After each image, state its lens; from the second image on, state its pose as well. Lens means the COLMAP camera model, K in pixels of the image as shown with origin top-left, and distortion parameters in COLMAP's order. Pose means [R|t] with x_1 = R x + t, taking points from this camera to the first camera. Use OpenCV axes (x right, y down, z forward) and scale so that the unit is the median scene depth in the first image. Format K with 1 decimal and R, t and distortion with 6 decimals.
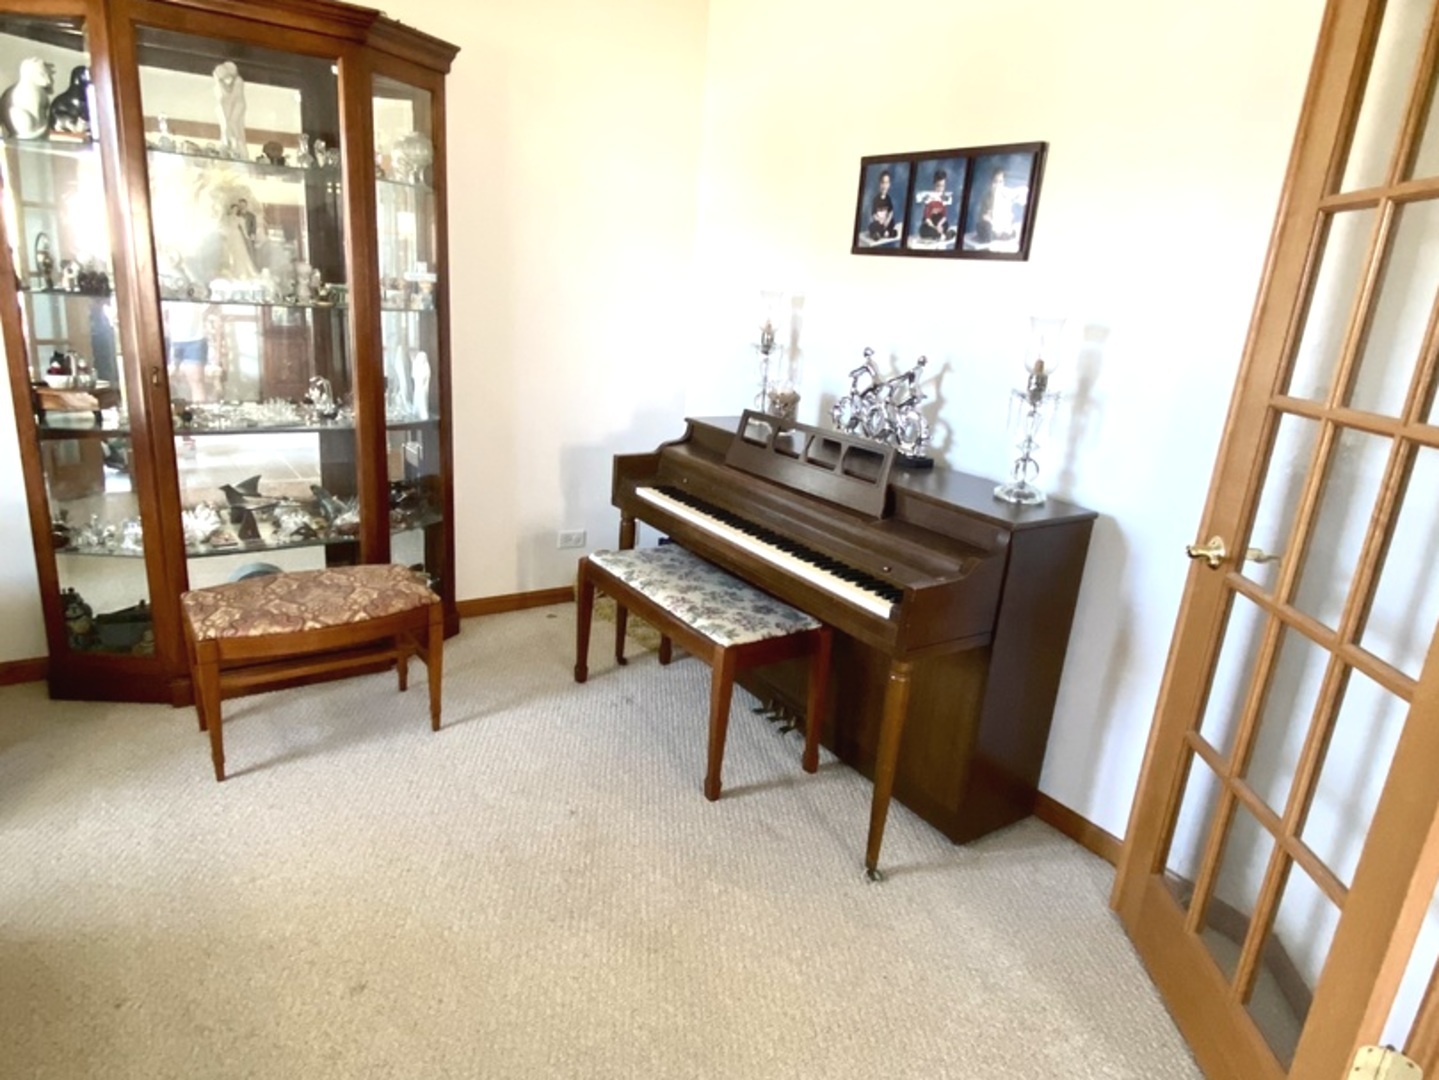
lens RADIAL K [[859.3, 0, 717.1], [0, 859.3, 535.4], [0, 0, 1]] dist [0.009313, -0.008107]
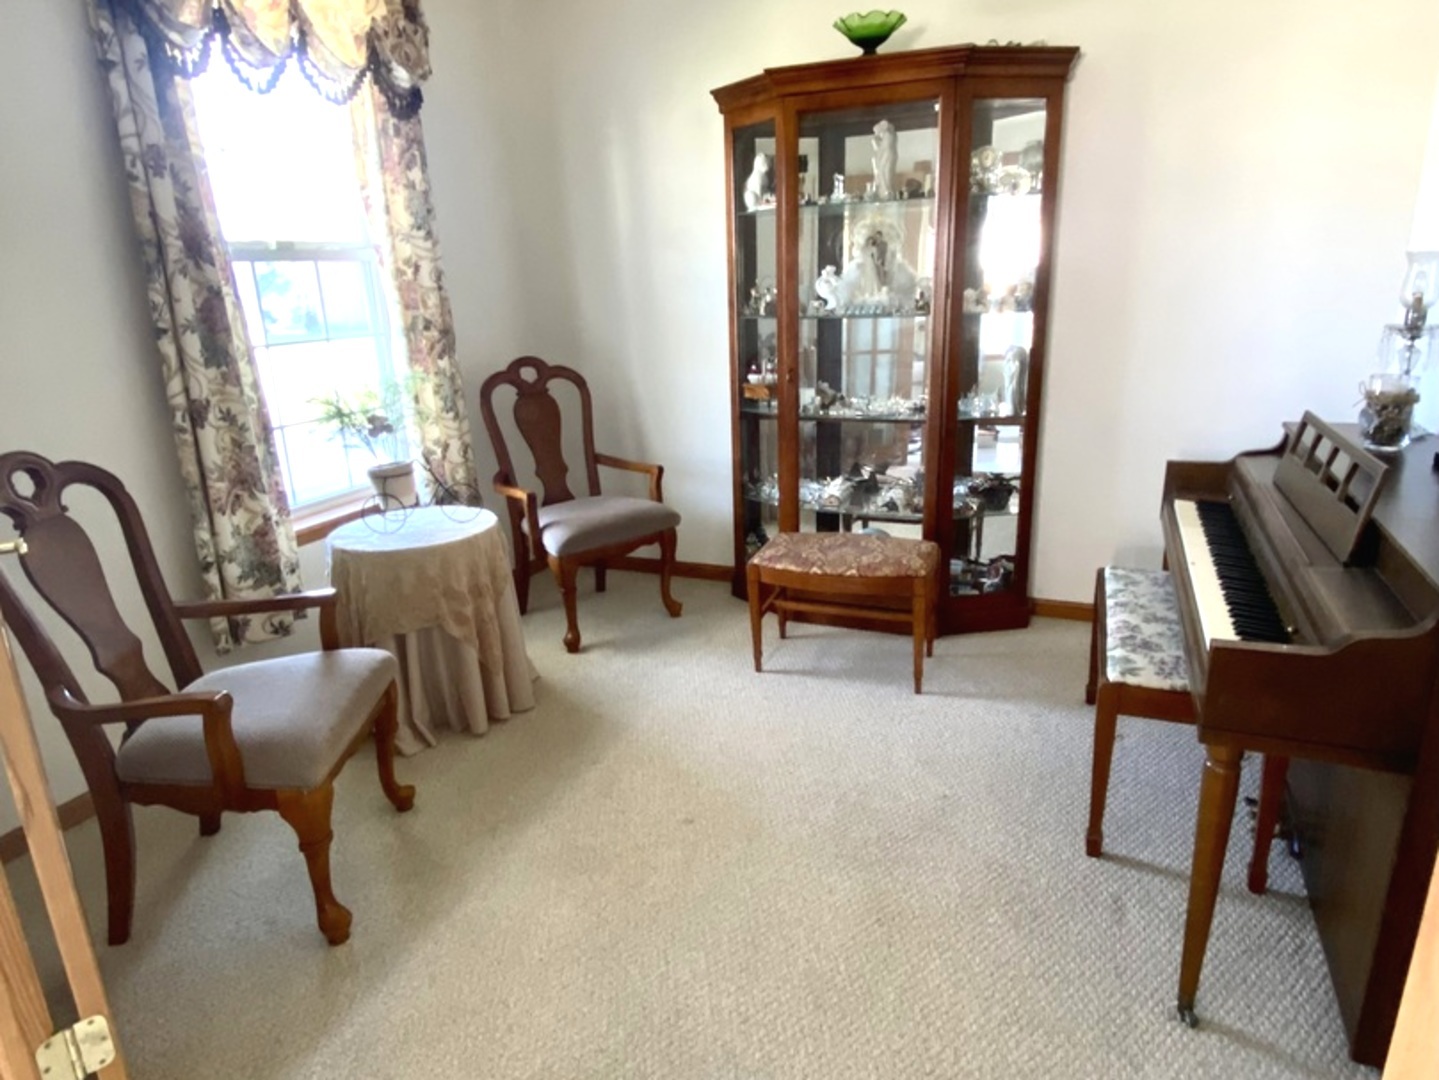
lens RADIAL K [[859.3, 0, 715.1], [0, 859.3, 544.1], [0, 0, 1]] dist [0.009313, -0.008107]
pose [[0.534394, 0.155393, -0.830829, 0.447618], [-0.156895, 0.984109, 0.083146, -0.013944], [0.830546, 0.085920, 0.550282, 0.168371]]
